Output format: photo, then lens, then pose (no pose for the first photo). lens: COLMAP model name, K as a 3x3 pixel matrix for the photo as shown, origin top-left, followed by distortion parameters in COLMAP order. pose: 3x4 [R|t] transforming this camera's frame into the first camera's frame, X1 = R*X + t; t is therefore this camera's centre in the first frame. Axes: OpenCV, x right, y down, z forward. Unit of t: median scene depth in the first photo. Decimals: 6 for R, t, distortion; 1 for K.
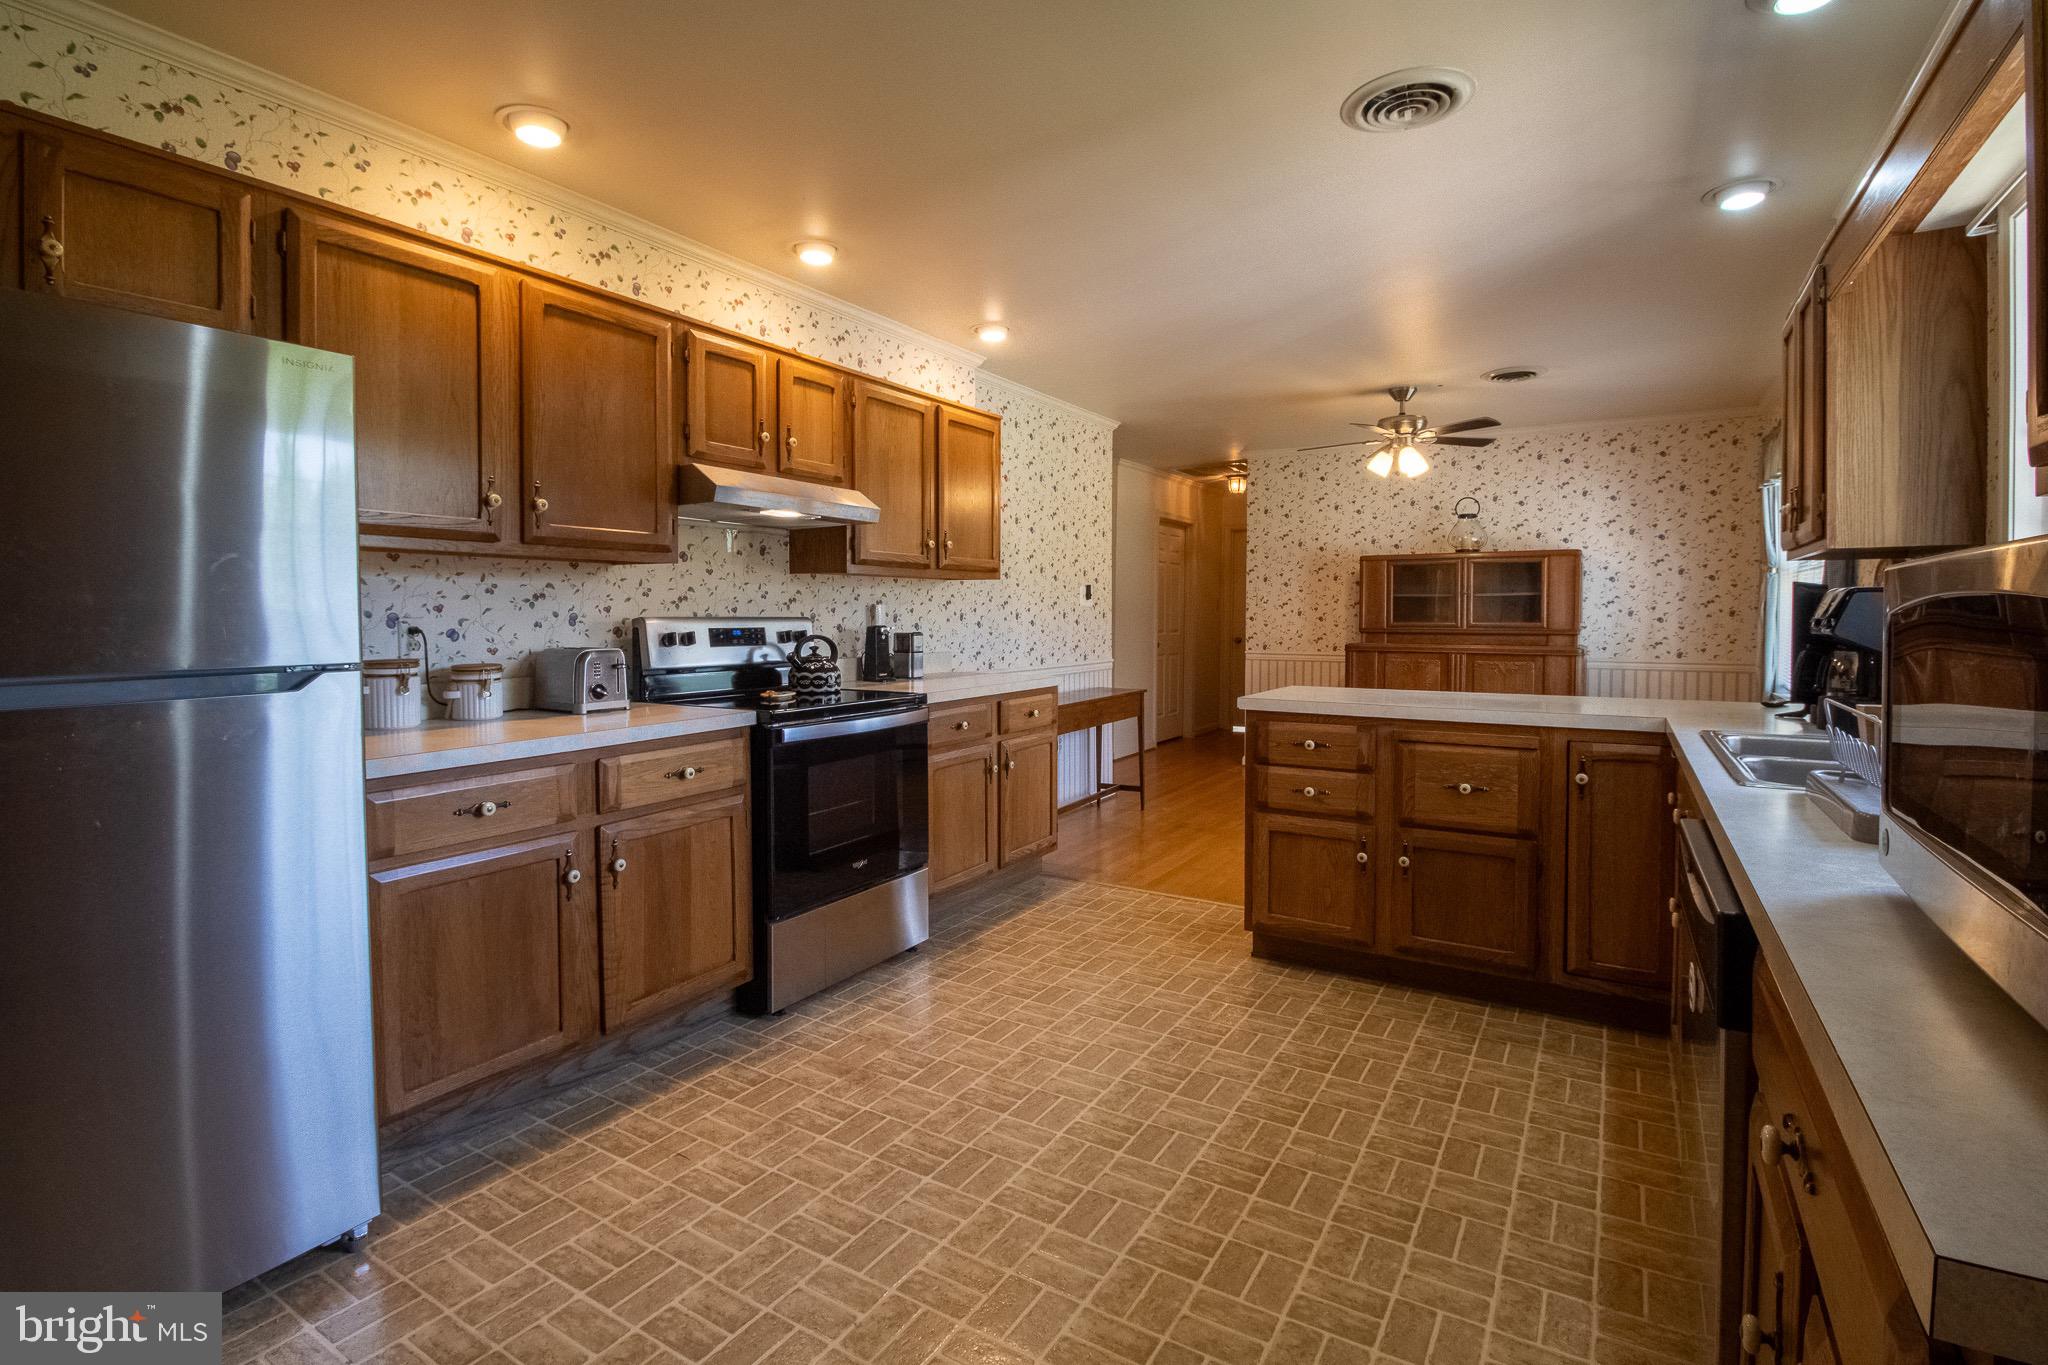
lens RADIAL K [[950.5, 0, 996.8], [0, 950.5, 637.4], [0, 0, 1]] dist [0.001697, -0.012240]
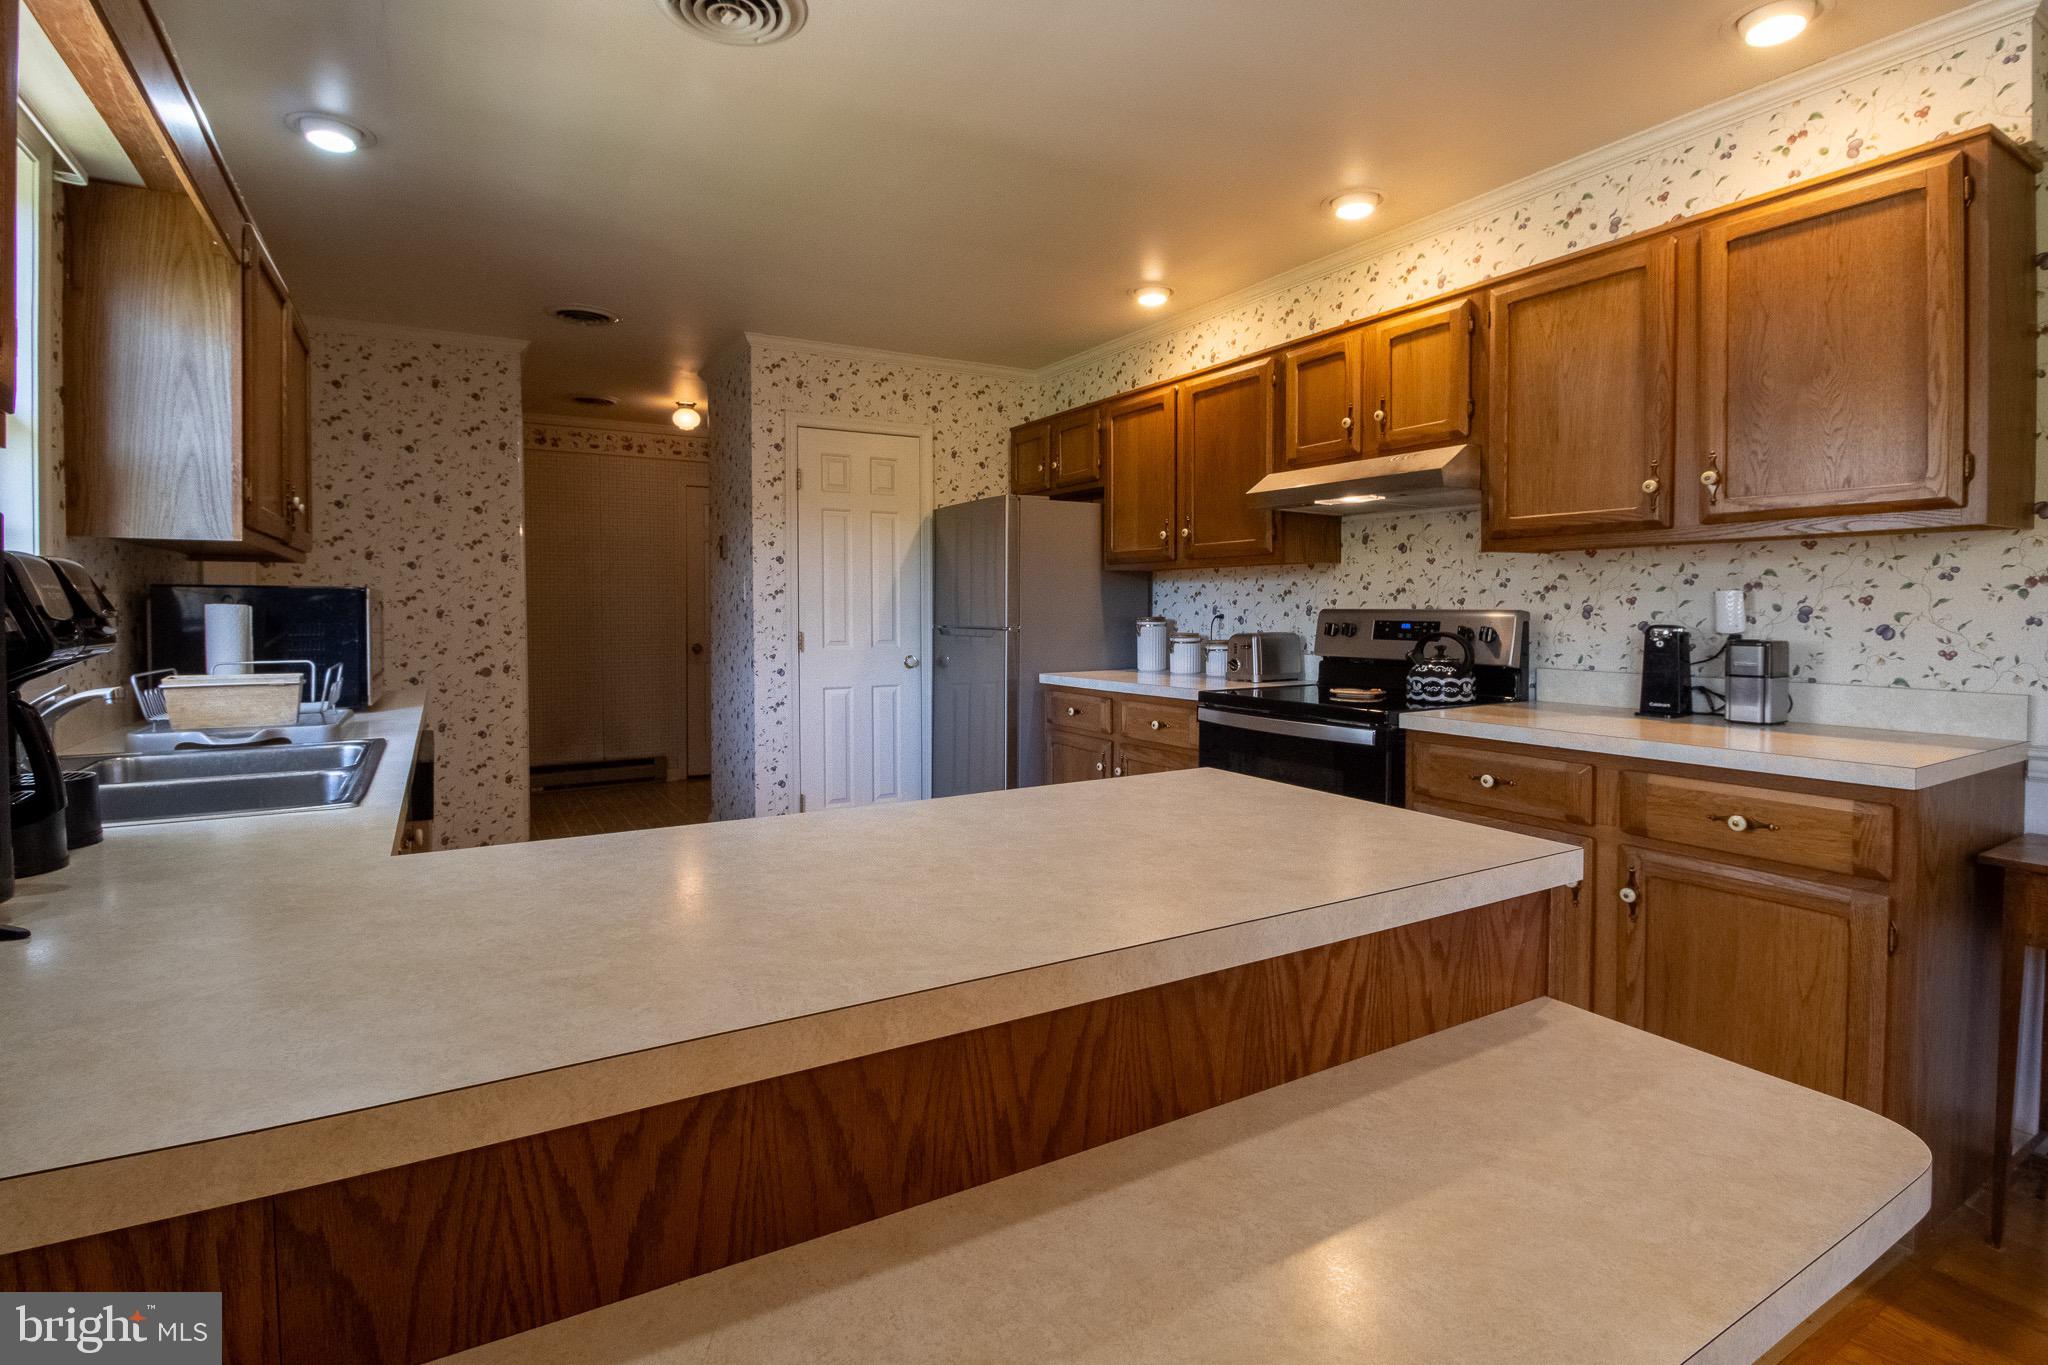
lens RADIAL K [[990.1, 0, 1099.7], [0, 990.1, 633.4], [0, 0, 1]] dist [-0.001632, -0.015106]
pose [[-0.389661, 0.025506, -0.920605, 0.505223], [-0.023984, 0.998996, 0.037829, -0.018695], [0.920646, 0.036821, -0.388658, 0.750654]]
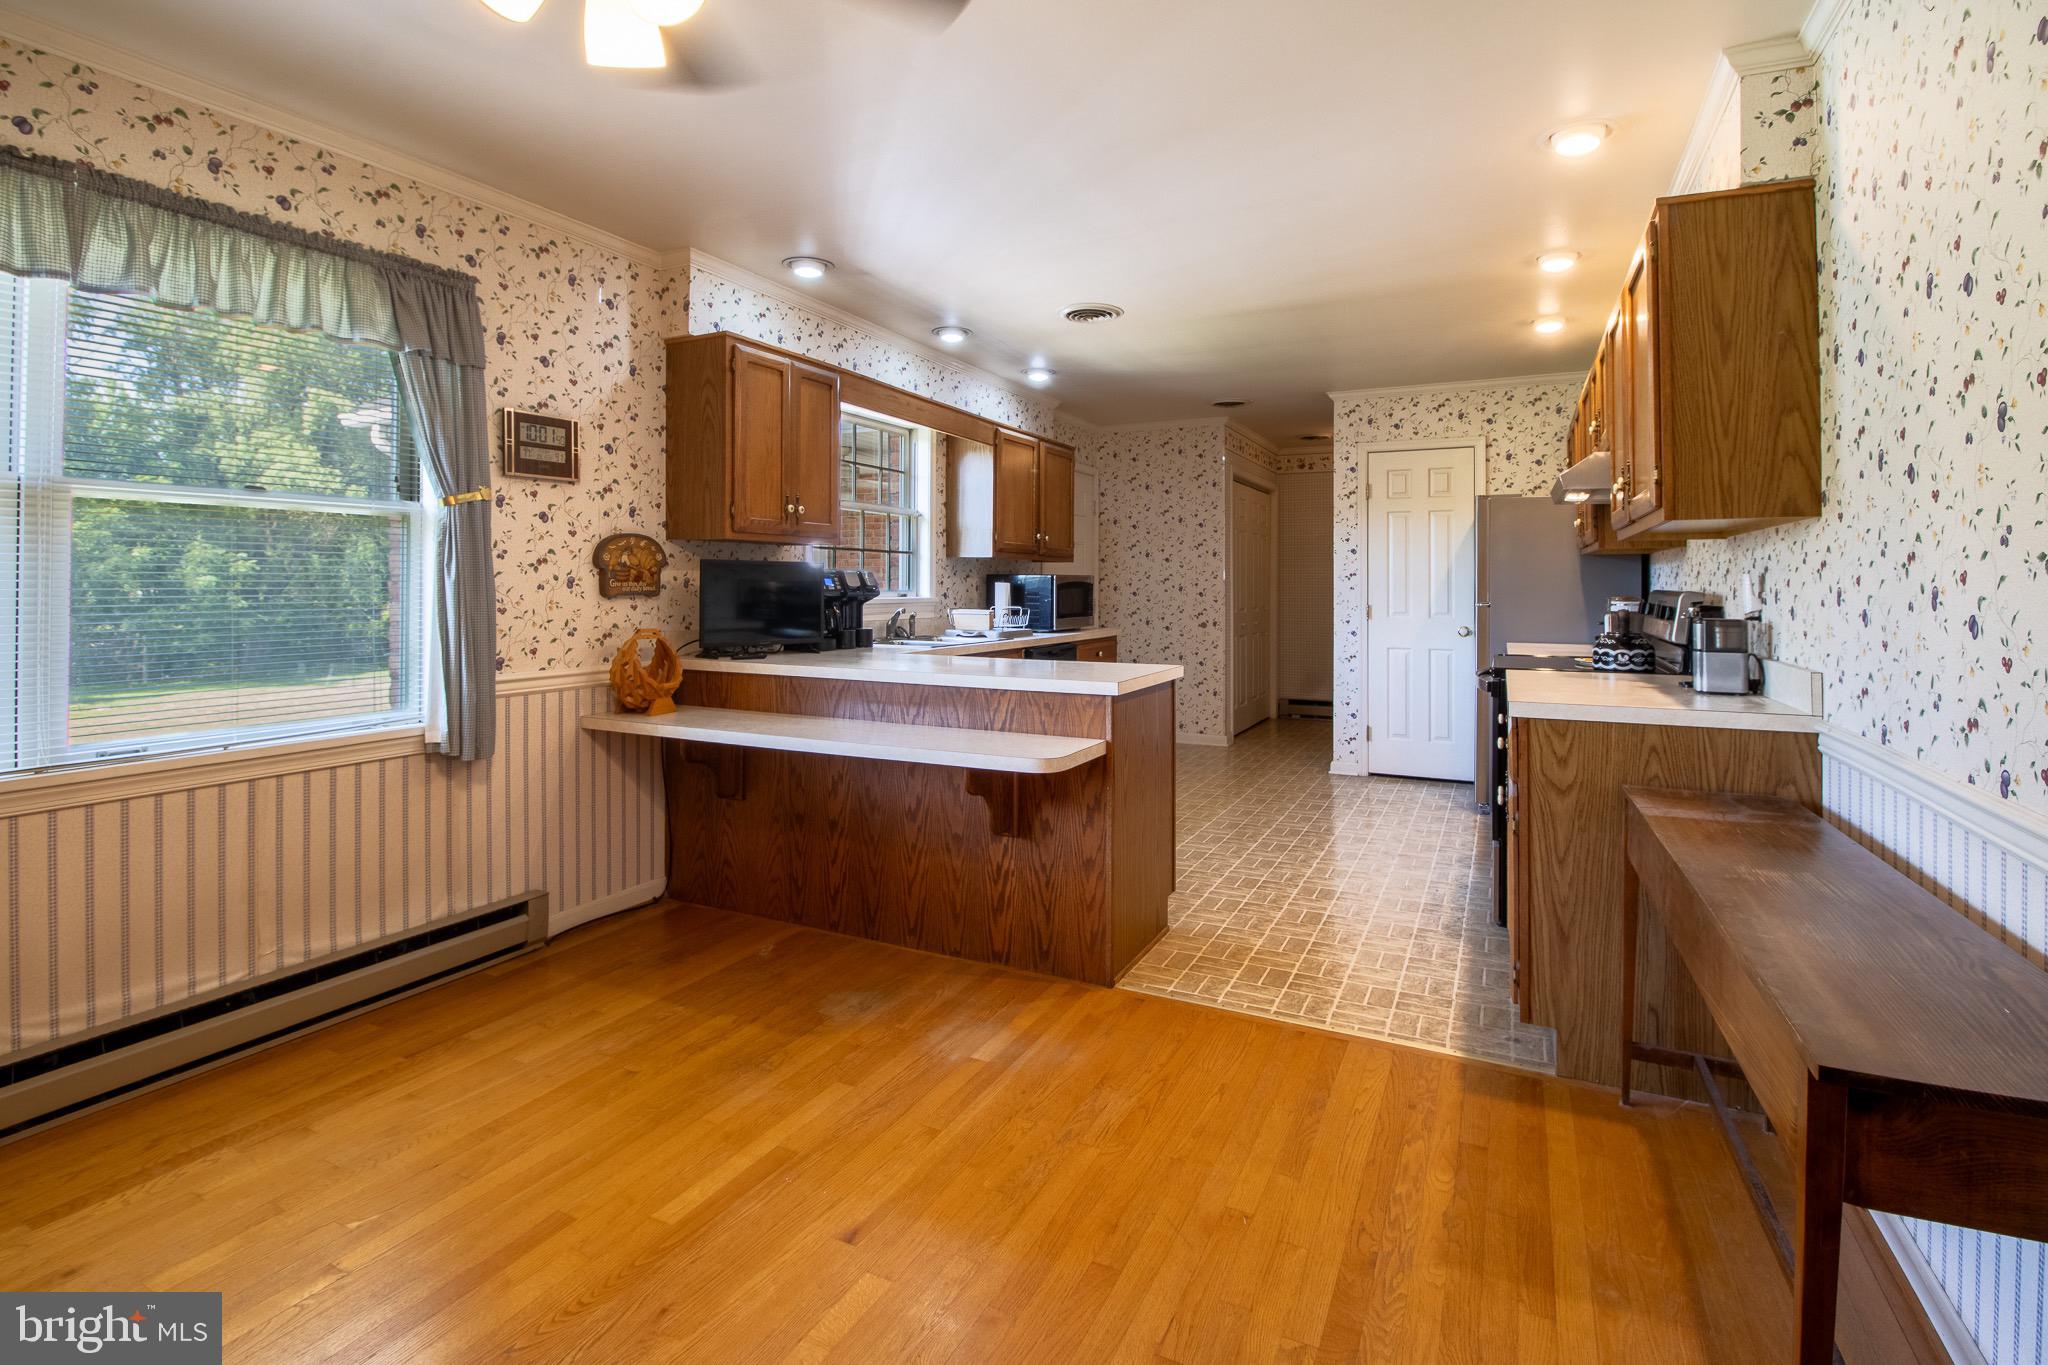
lens RADIAL K [[971.7, 0, 1001.4], [0, 971.7, 579.0], [0, 0, 1]] dist [0.001325, -0.012398]
pose [[-0.987238, -0.004967, -0.159172, 0.420205], [-0.008585, 0.999720, 0.022051, -0.032334], [0.159018, 0.023136, -0.987005, 1.235539]]
